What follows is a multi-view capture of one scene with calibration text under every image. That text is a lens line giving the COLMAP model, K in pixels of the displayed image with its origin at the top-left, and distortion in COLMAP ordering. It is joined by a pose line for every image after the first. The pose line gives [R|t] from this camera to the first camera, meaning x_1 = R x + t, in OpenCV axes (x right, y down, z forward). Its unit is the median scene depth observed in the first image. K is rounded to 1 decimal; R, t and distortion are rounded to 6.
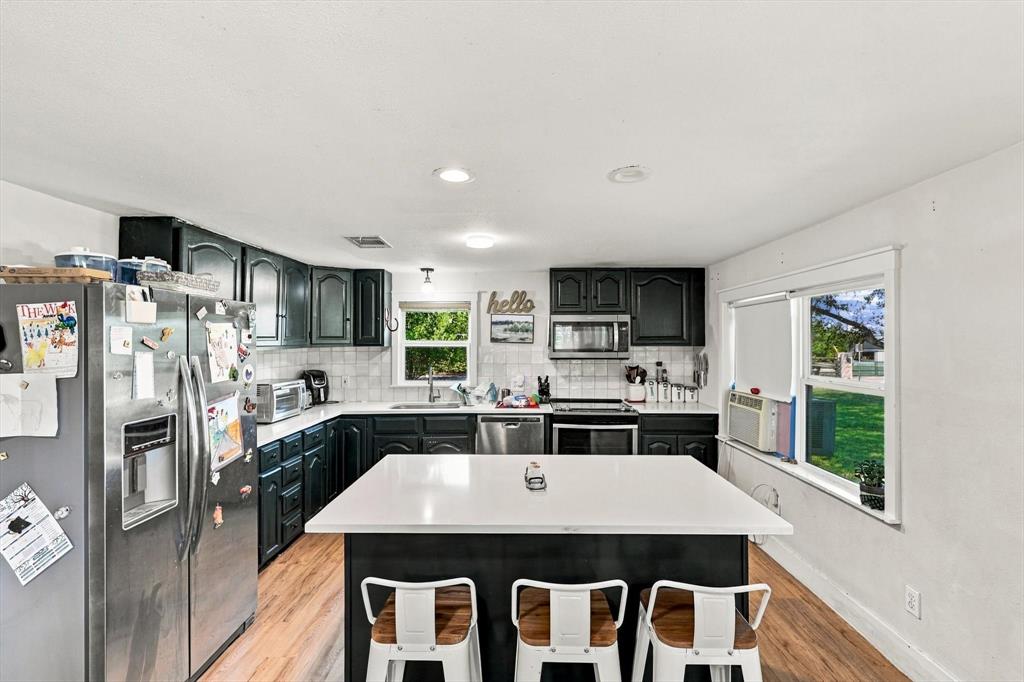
lens RADIAL K [[448.8, 0, 514.8], [0, 448.8, 340.9], [0, 0, 1]] dist [0.001180, -0.000014]
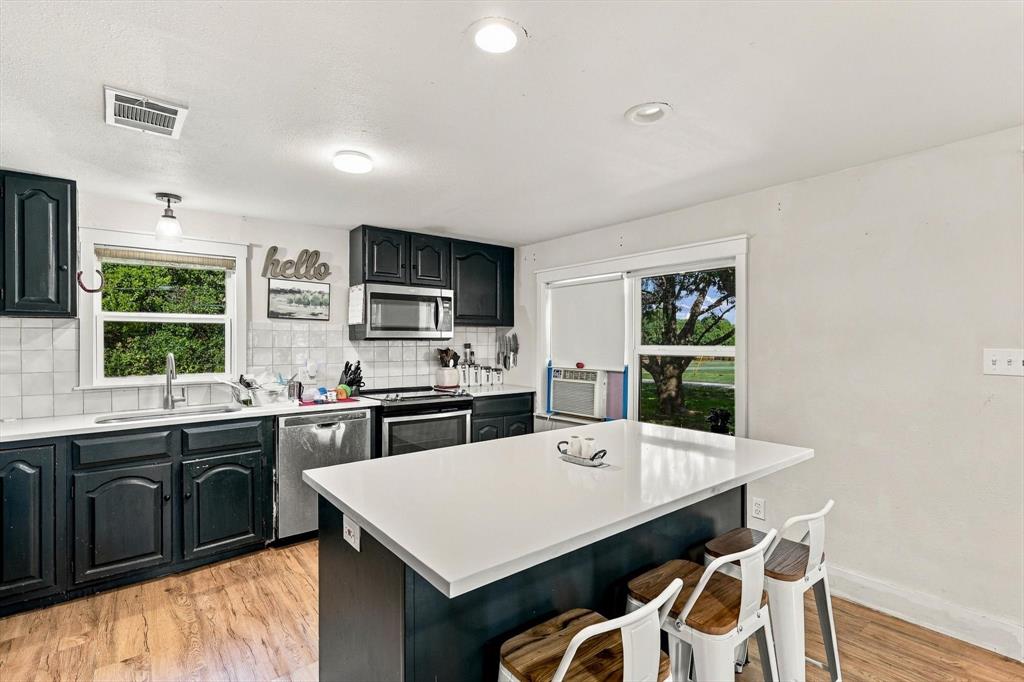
lens RADIAL K [[487.1, 0, 506.1], [0, 487.1, 340.7], [0, 0, 1]] dist [0.014043, 0.000253]
pose [[0.767279, 0.001254, 0.641313, -0.278934], [0.000391, 0.999997, -0.002422, 0.044633], [-0.641314, 0.002109, 0.767276, 0.176432]]
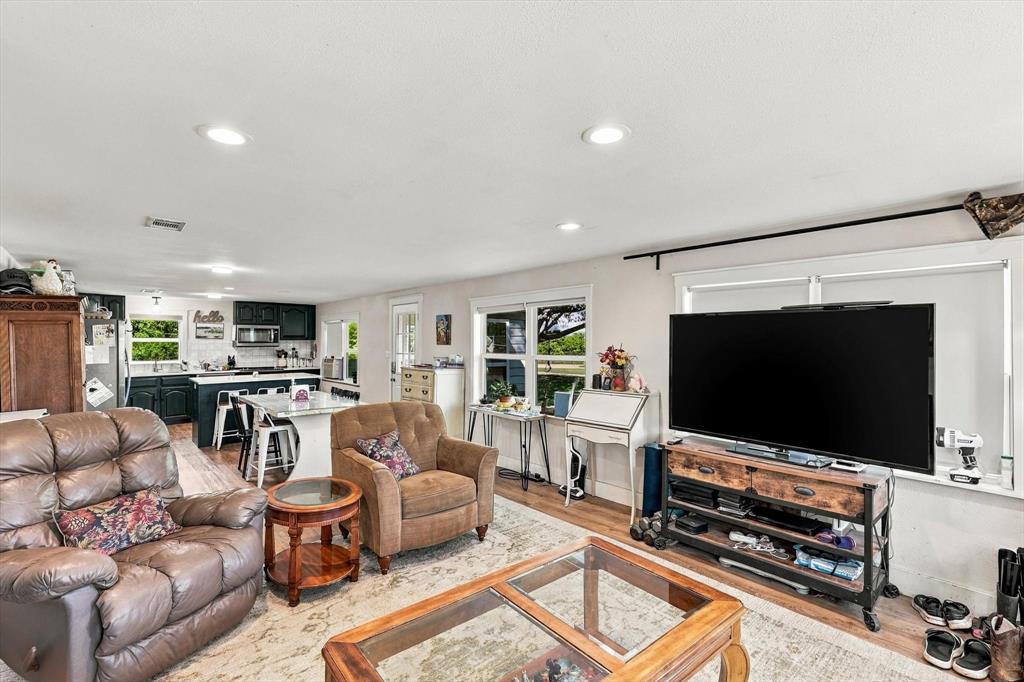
lens RADIAL K [[487.1, 0, 520.6], [0, 487.1, 338.7], [0, 0, 1]] dist [0.014043, 0.000253]
pose [[0.738583, 0.002758, 0.674157, -0.451194], [0.000234, 0.999991, -0.004348, 0.014274], [-0.674163, 0.003369, 0.738575, -1.452572]]
